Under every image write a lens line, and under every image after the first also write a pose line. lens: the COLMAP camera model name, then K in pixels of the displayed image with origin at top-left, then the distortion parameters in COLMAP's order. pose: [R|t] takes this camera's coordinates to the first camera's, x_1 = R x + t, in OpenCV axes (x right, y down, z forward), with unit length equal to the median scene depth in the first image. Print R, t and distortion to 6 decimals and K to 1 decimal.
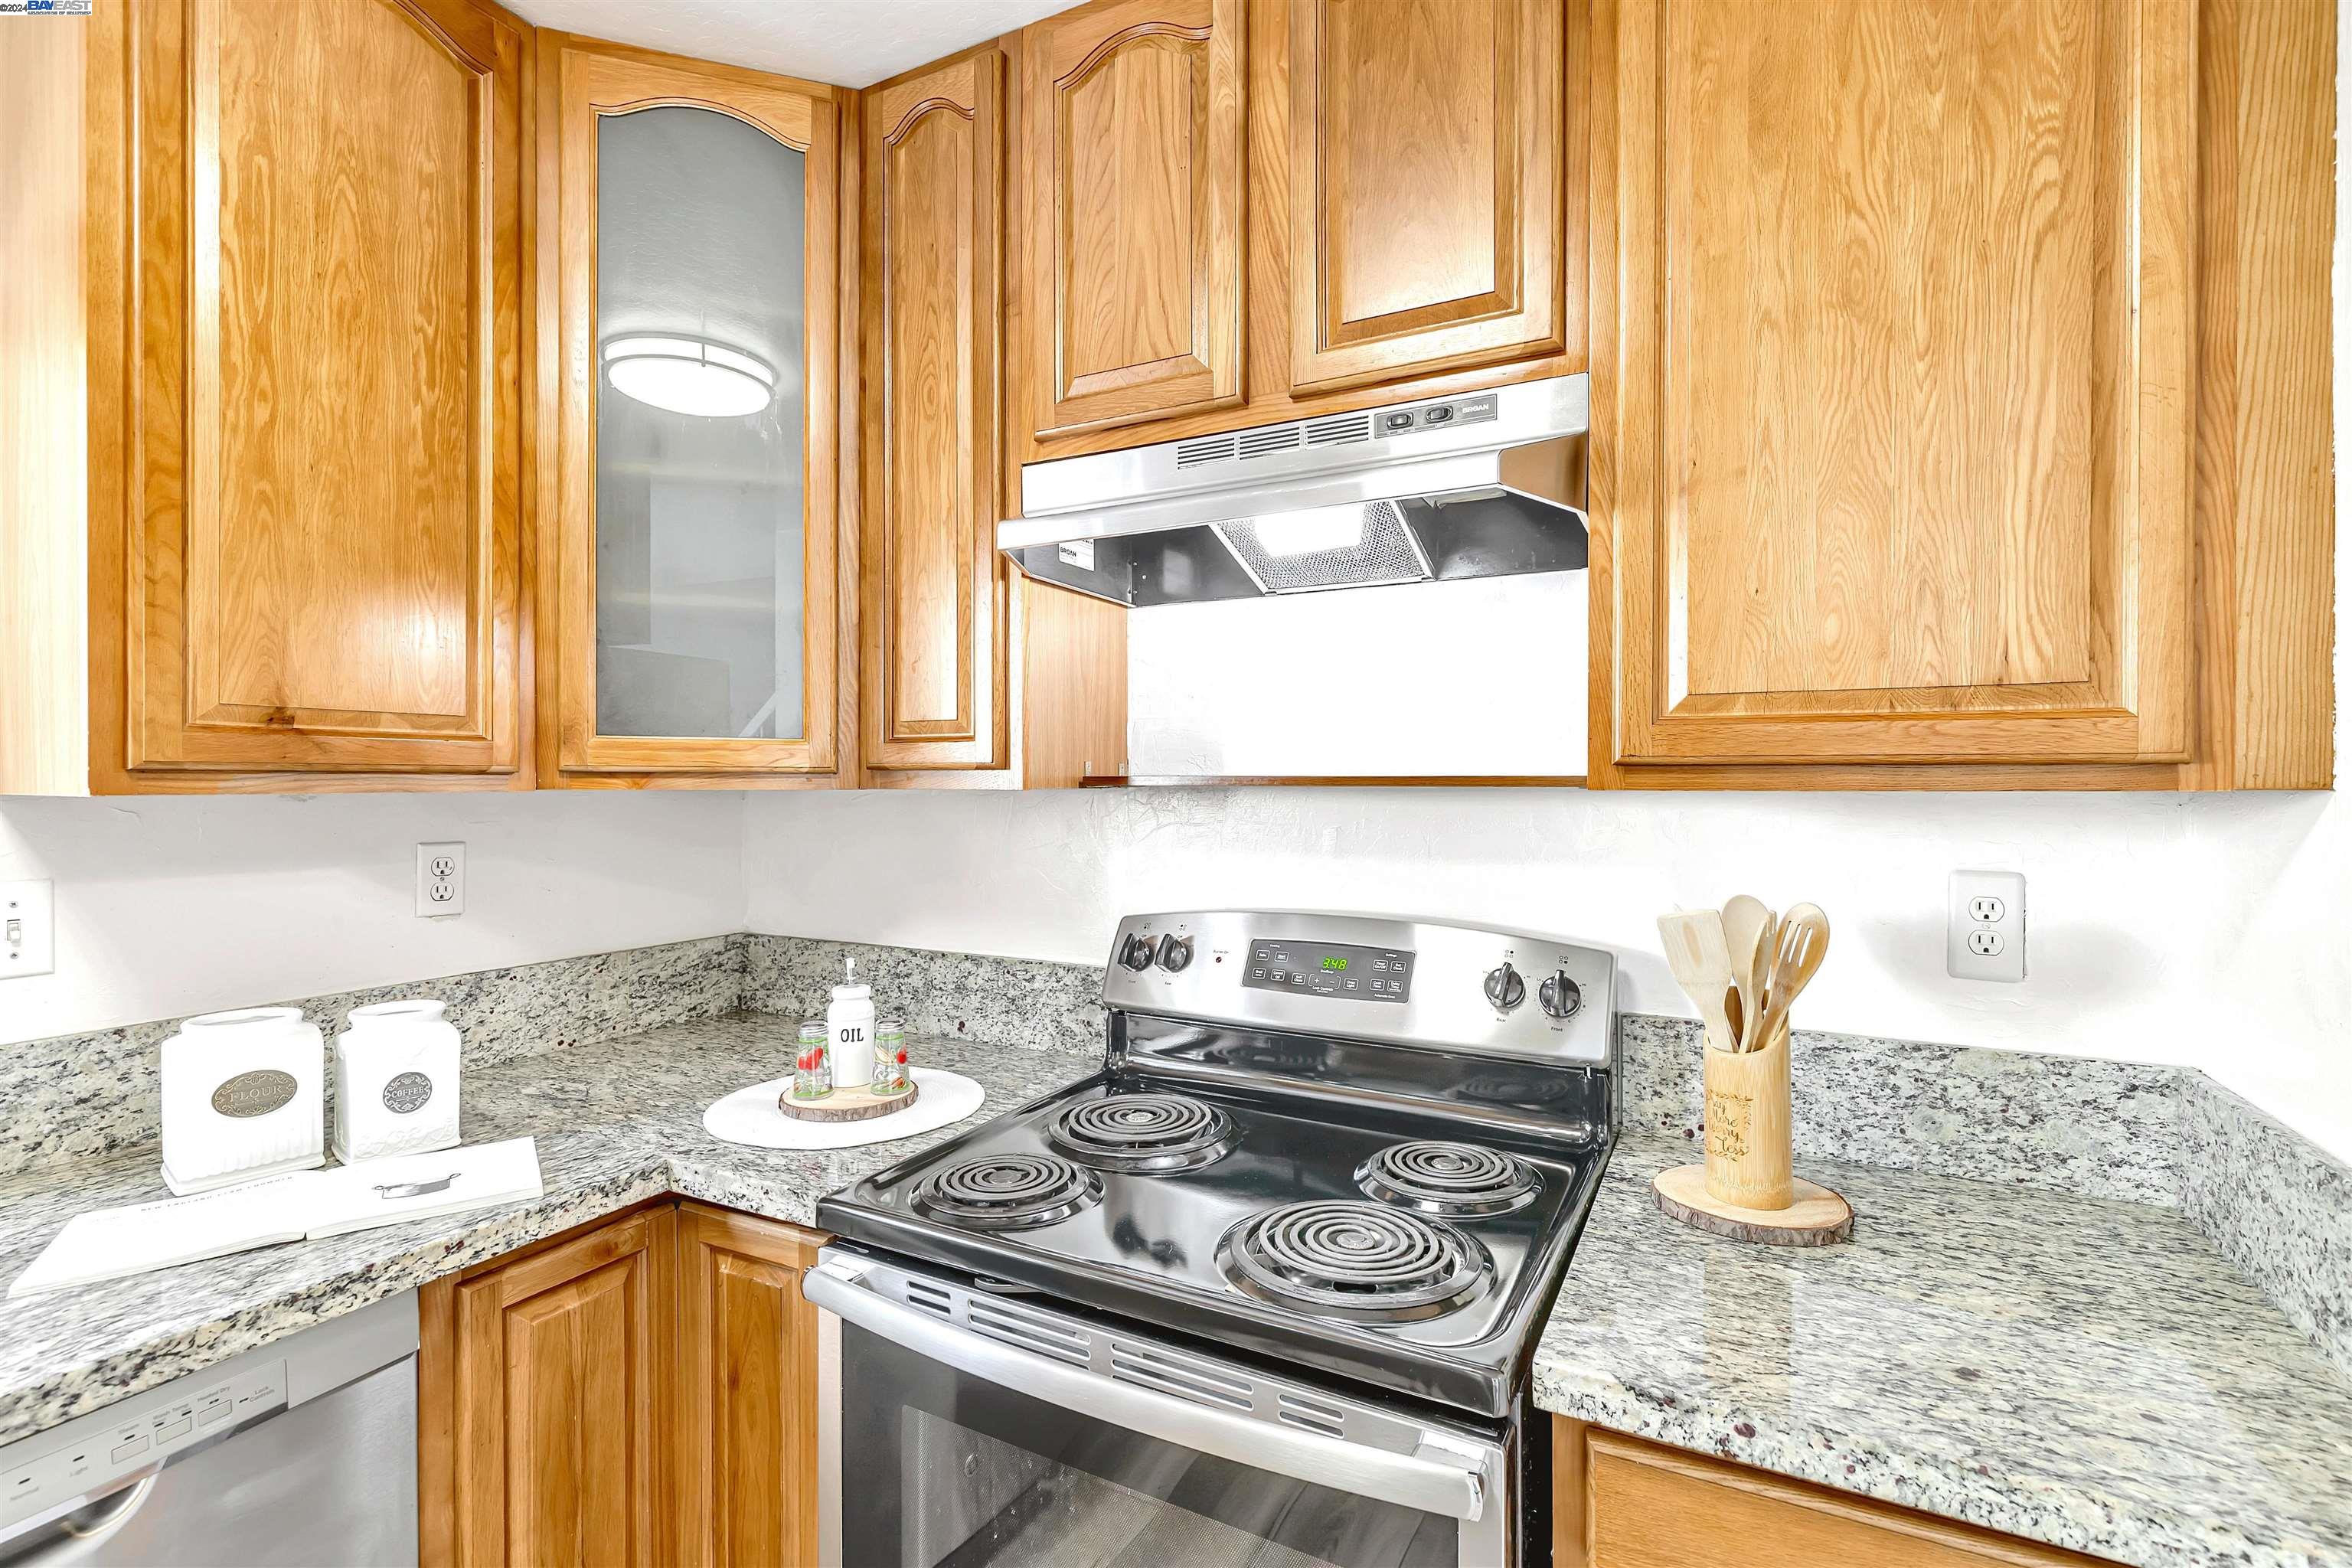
lens RADIAL K [[1081.3, 0, 1179.2], [0, 1081.3, 774.4], [0, 0, 1]] dist [0.009073, -0.001941]
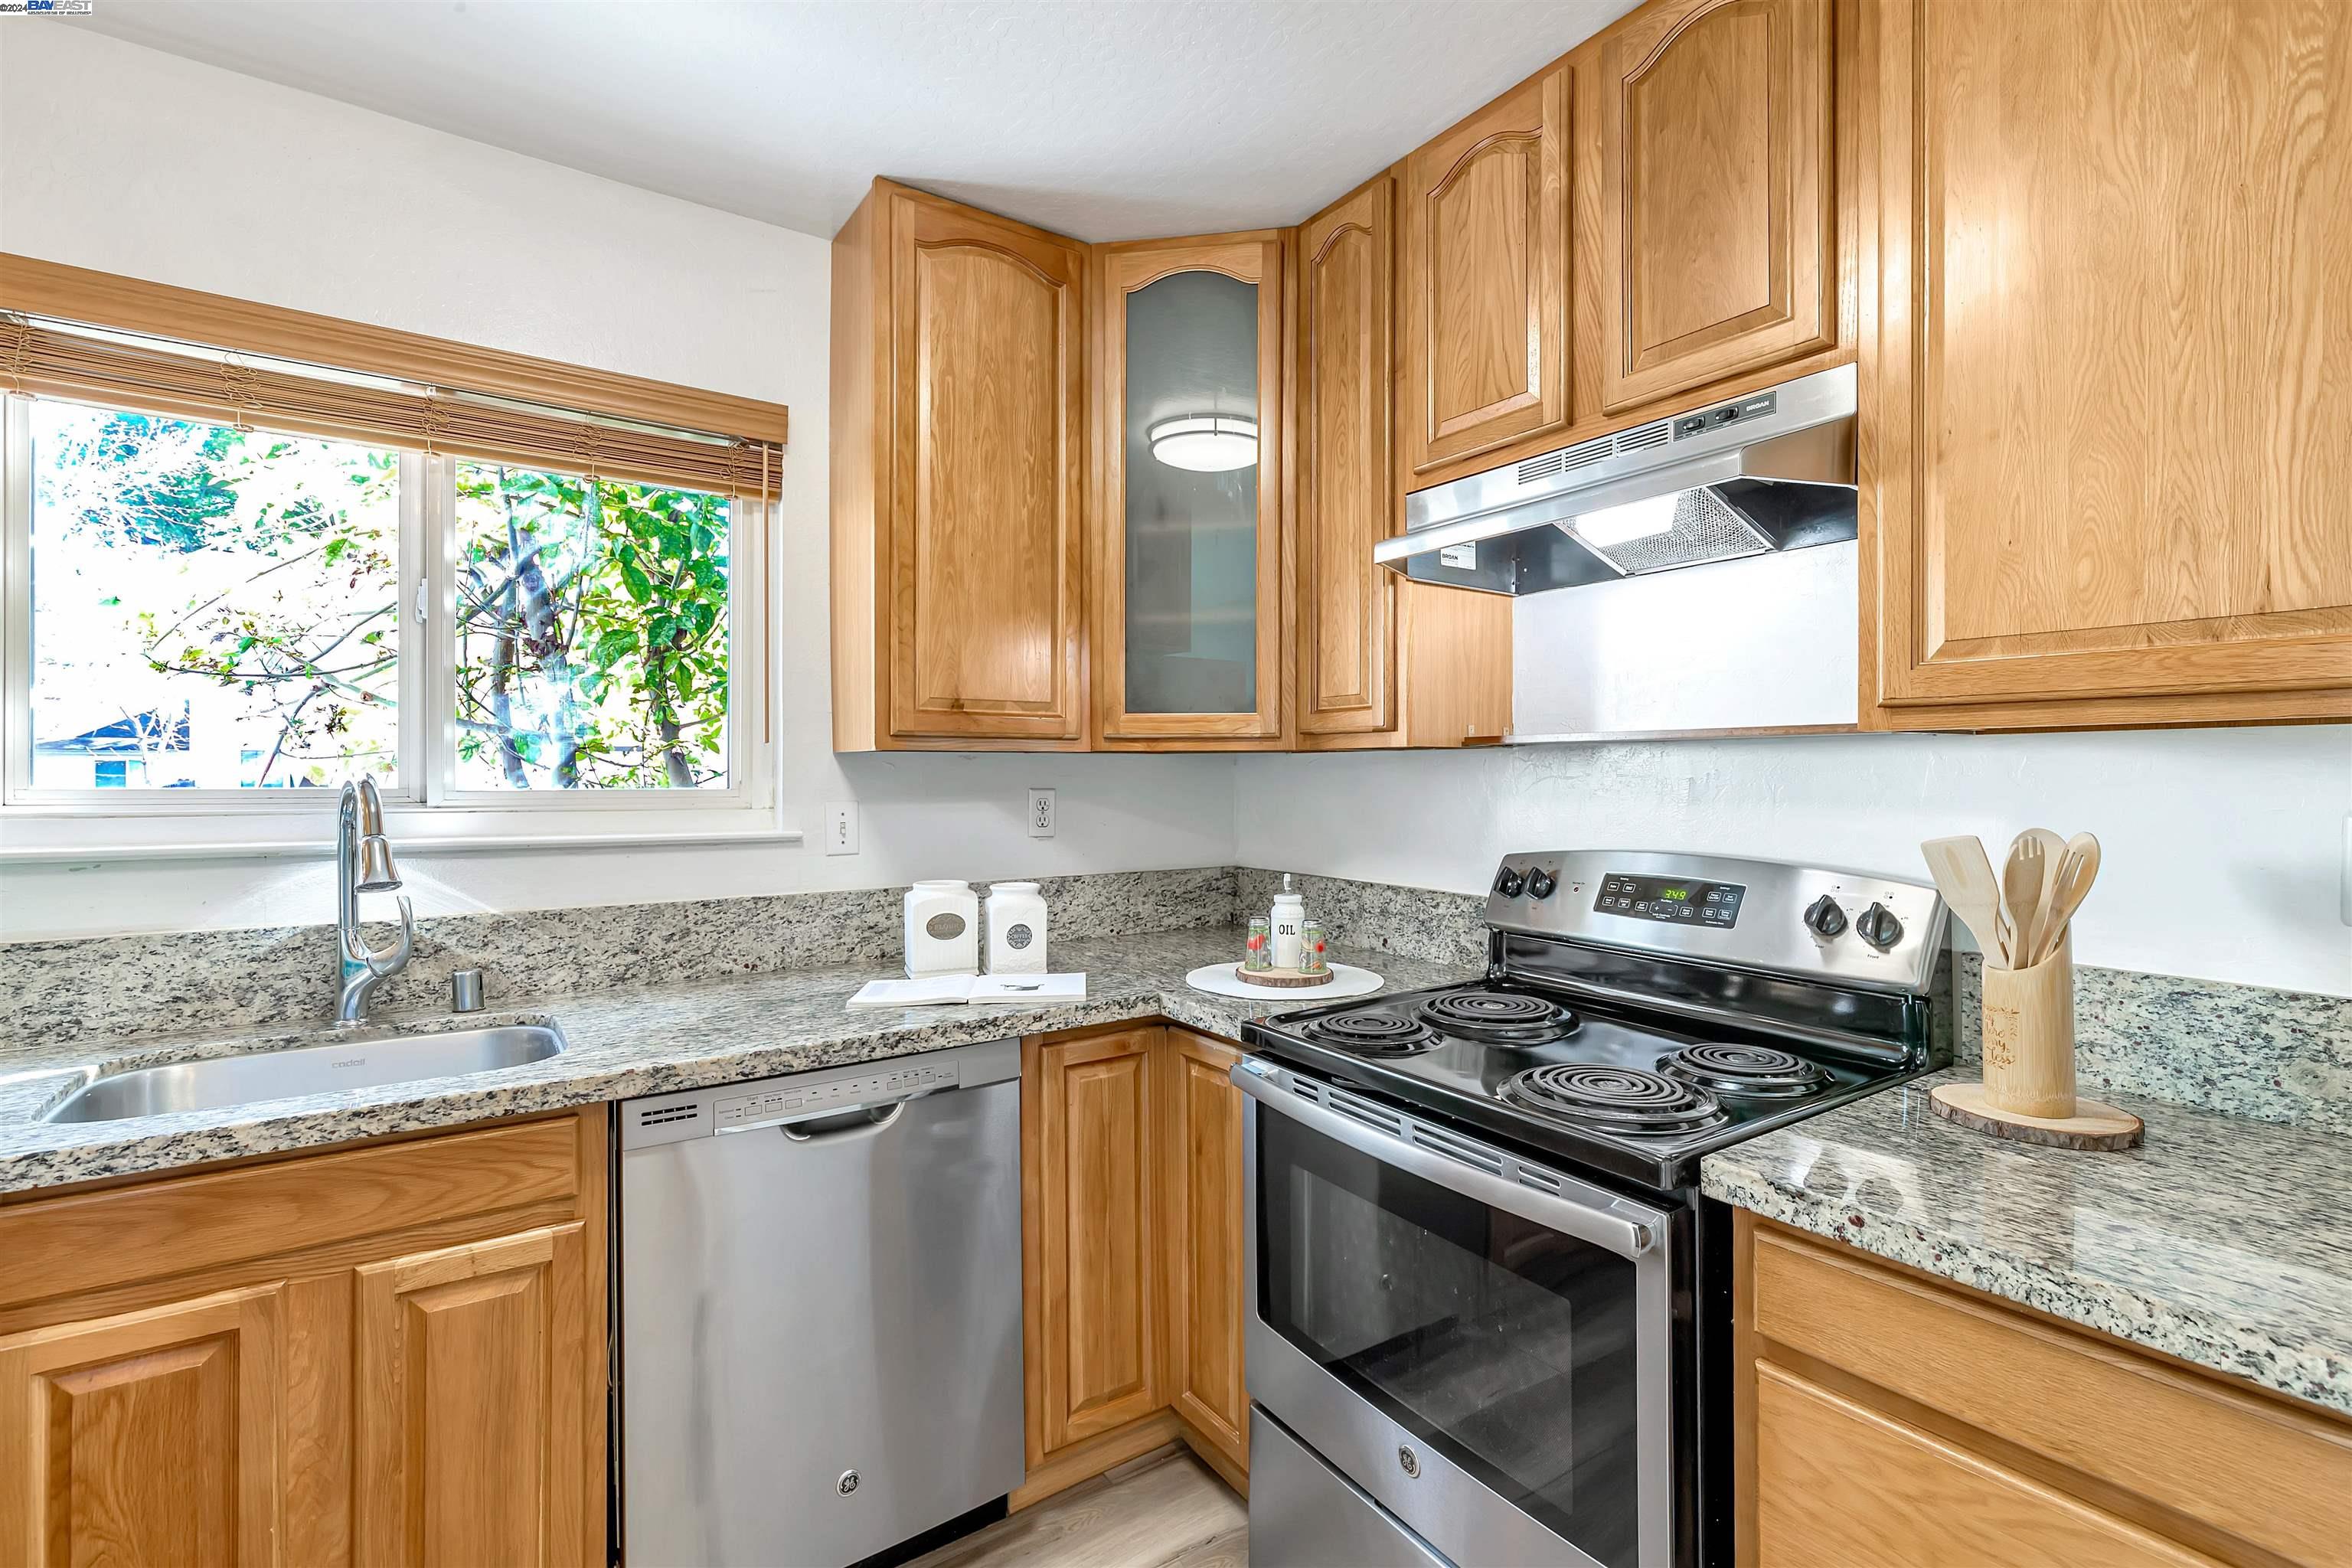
lens RADIAL K [[1100.5, 0, 1181.8], [0, 1100.5, 759.2], [0, 0, 1]] dist [0.004056, -0.001029]
pose [[0.877344, -0.008195, -0.479793, 0.289280], [0.003038, 0.999929, -0.011525, 0.051091], [0.479853, 0.008654, 0.877306, -0.321412]]
